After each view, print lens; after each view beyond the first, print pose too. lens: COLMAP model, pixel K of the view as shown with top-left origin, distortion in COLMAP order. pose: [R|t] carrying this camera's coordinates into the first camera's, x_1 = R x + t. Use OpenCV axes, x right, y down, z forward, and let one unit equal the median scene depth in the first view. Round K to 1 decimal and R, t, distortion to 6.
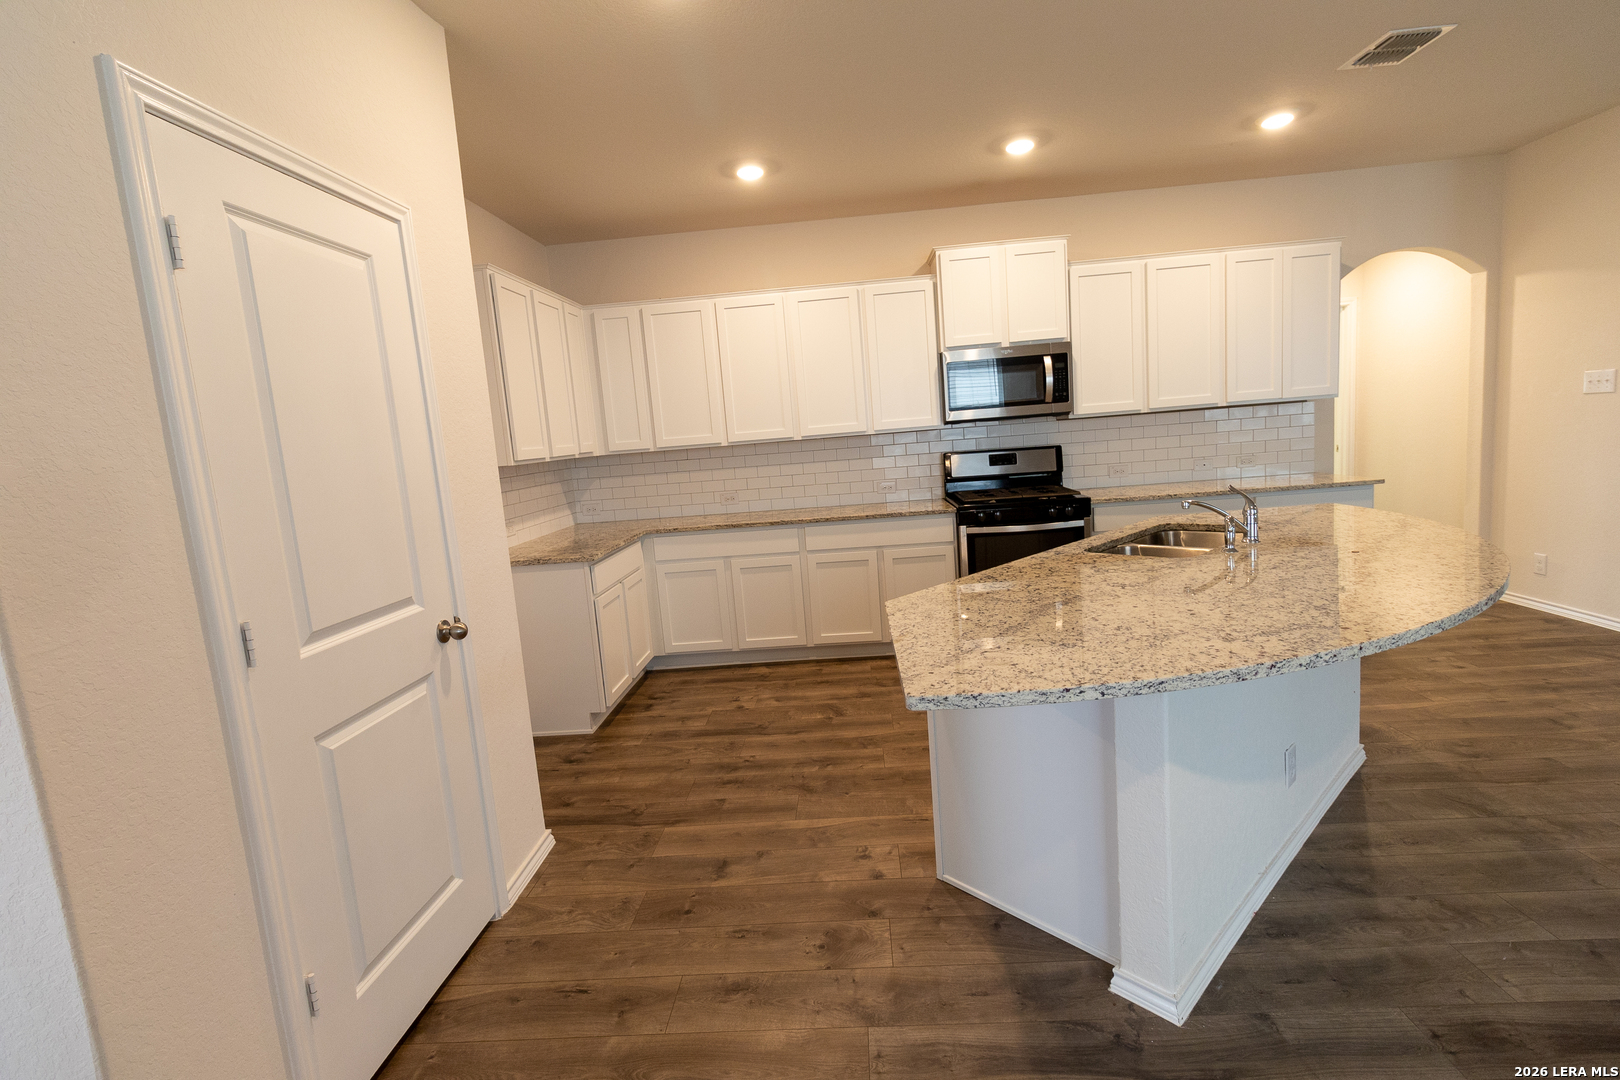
lens RADIAL K [[736.7, 0, 819.3], [0, 736.7, 532.6], [0, 0, 1]] dist [0.007728, -0.001278]
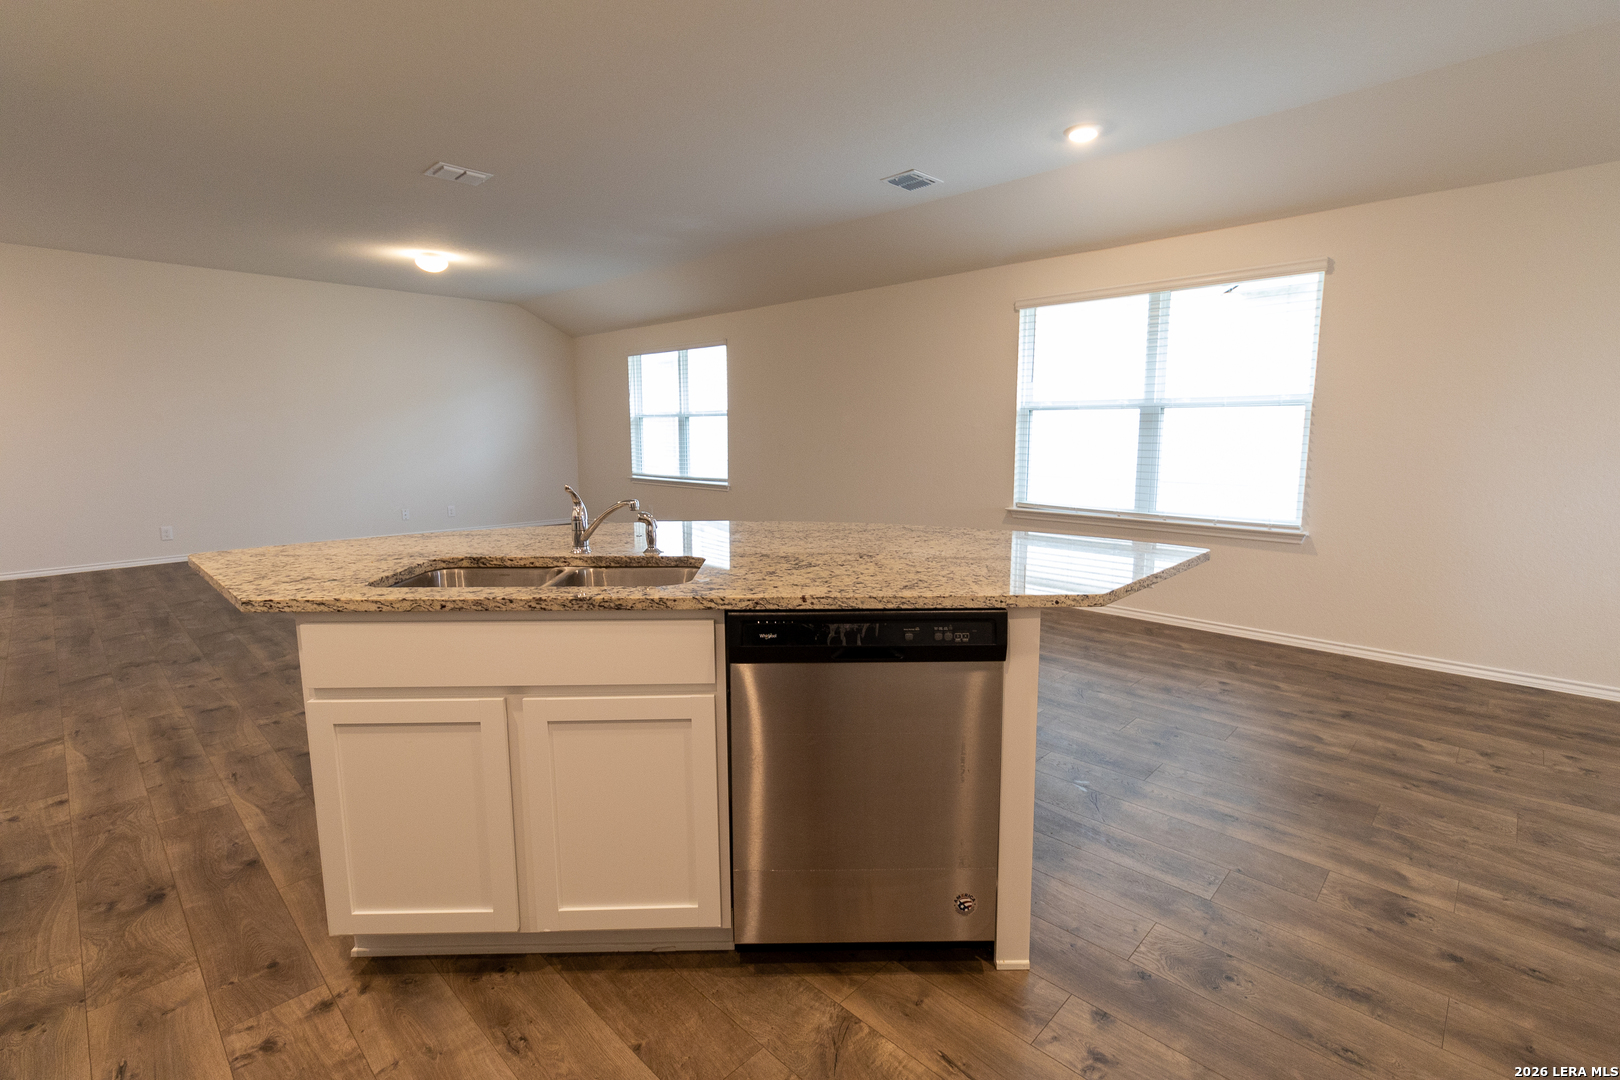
lens RADIAL K [[736.7, 0, 811.4], [0, 736.7, 529.1], [0, 0, 1]] dist [0.007728, -0.001278]
pose [[-0.743351, -0.010932, 0.668812, -0.112446], [0.148665, 0.972159, 0.181124, -0.088743], [-0.652172, 0.234068, -0.721030, 1.007194]]
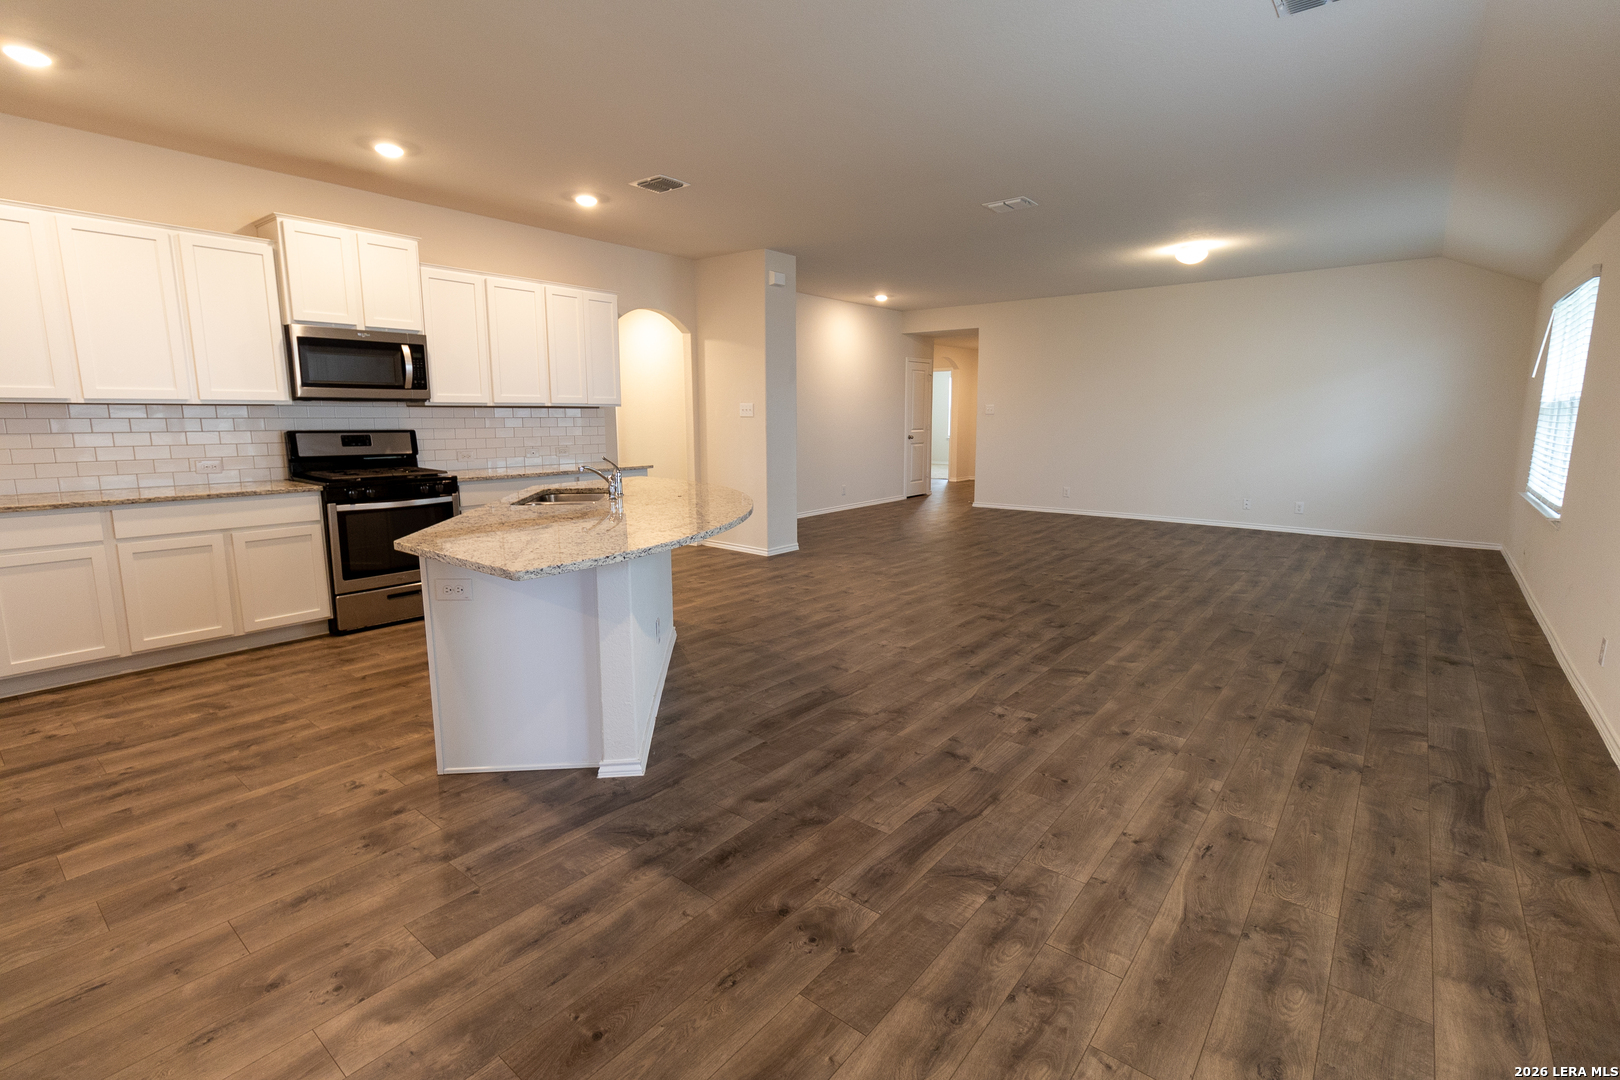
lens RADIAL K [[736.7, 0, 808.4], [0, 736.7, 533.2], [0, 0, 1]] dist [0.007728, -0.001278]
pose [[0.595841, -0.053870, 0.801294, -0.265990], [0.059171, 0.997981, 0.023094, 0.054671], [-0.800920, 0.033653, 0.597825, -0.131619]]
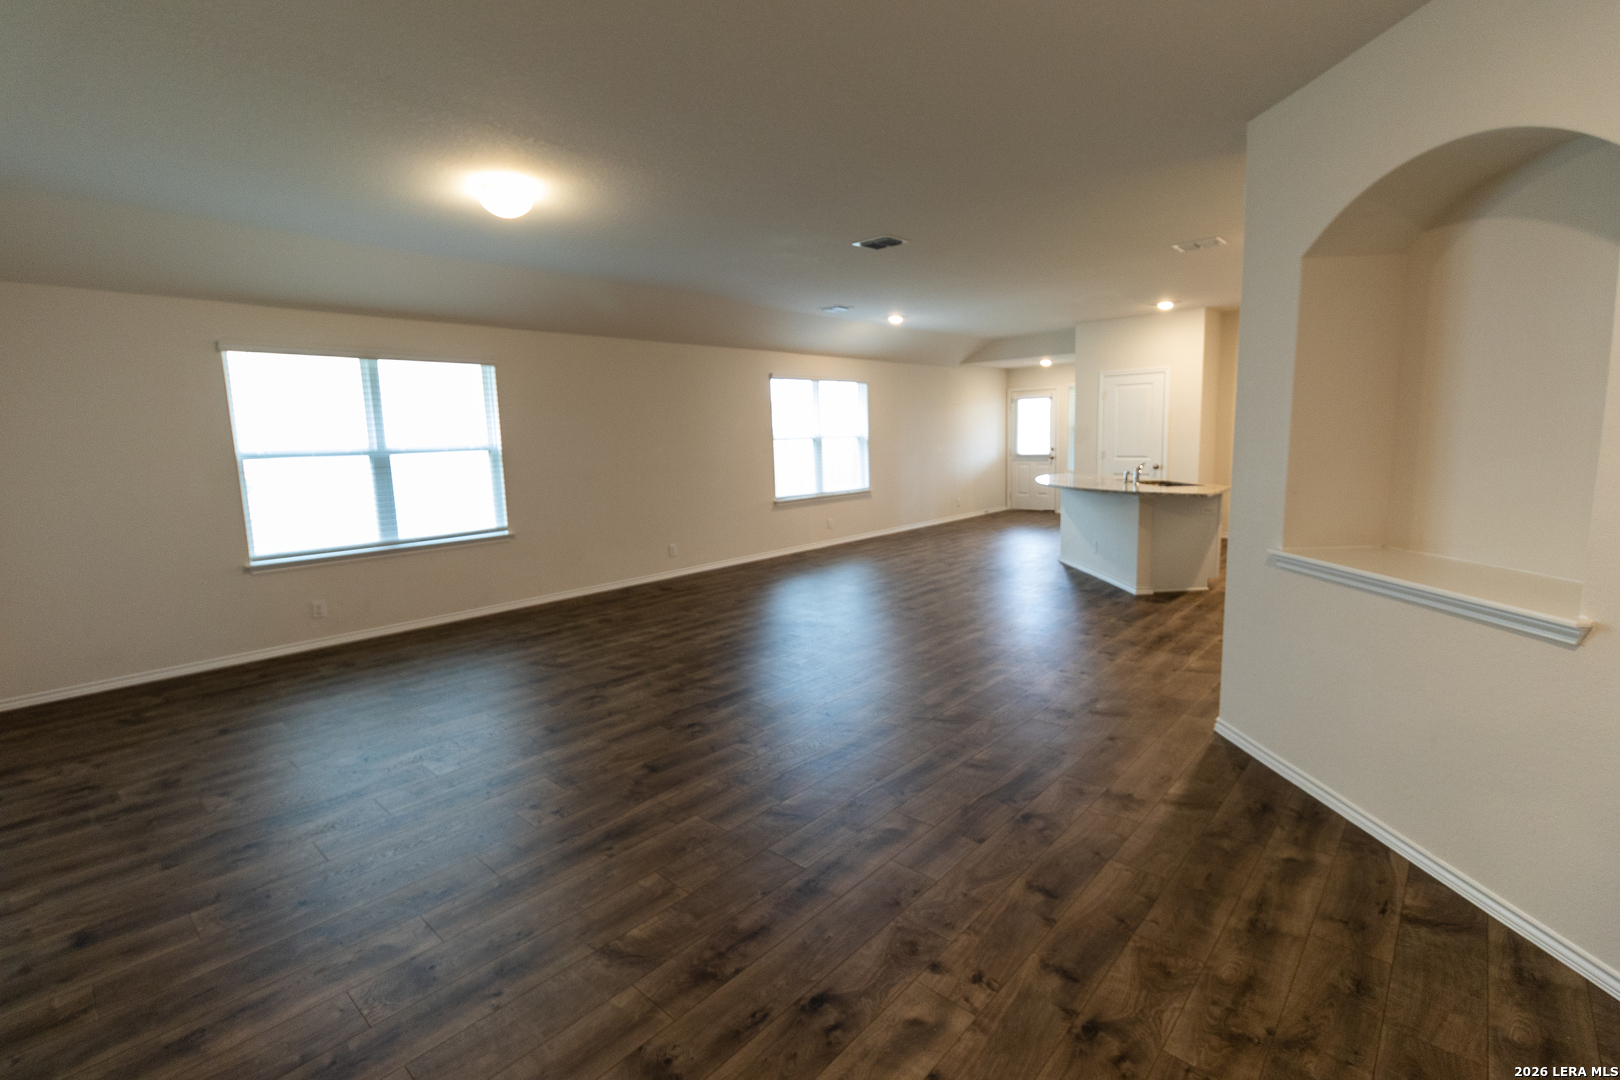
lens RADIAL K [[736.7, 0, 806.1], [0, 736.7, 525.3], [0, 0, 1]] dist [0.007728, -0.001278]
pose [[-0.642421, 0.190927, -0.742188, 2.338607], [-0.020673, 0.963798, 0.265830, -0.367447], [0.766073, 0.186118, -0.615217, 1.233470]]
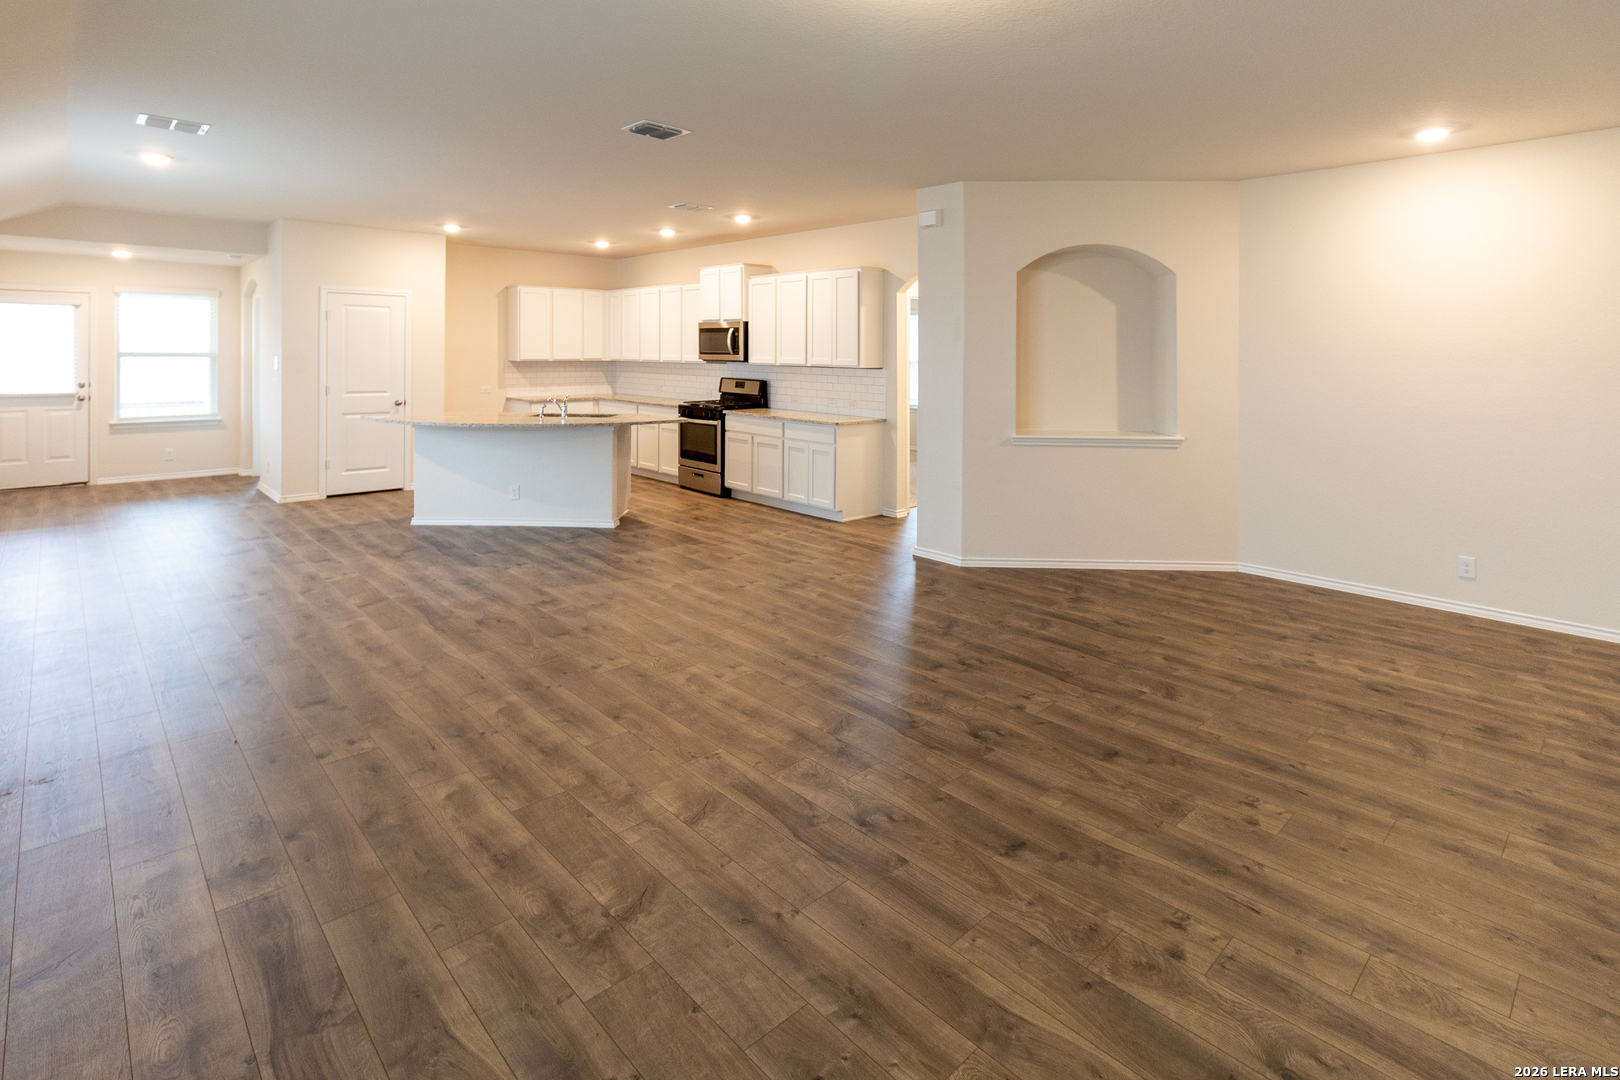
lens RADIAL K [[800.4, 0, 805.6], [0, 800.4, 391.7], [0, 0, 1]] dist [0.008999, -0.000589]
pose [[0.703326, 0.118810, -0.700869, 2.186956], [-0.157739, 0.987439, 0.009096, -0.164103], [0.693146, 0.104157, 0.713232, -0.278617]]
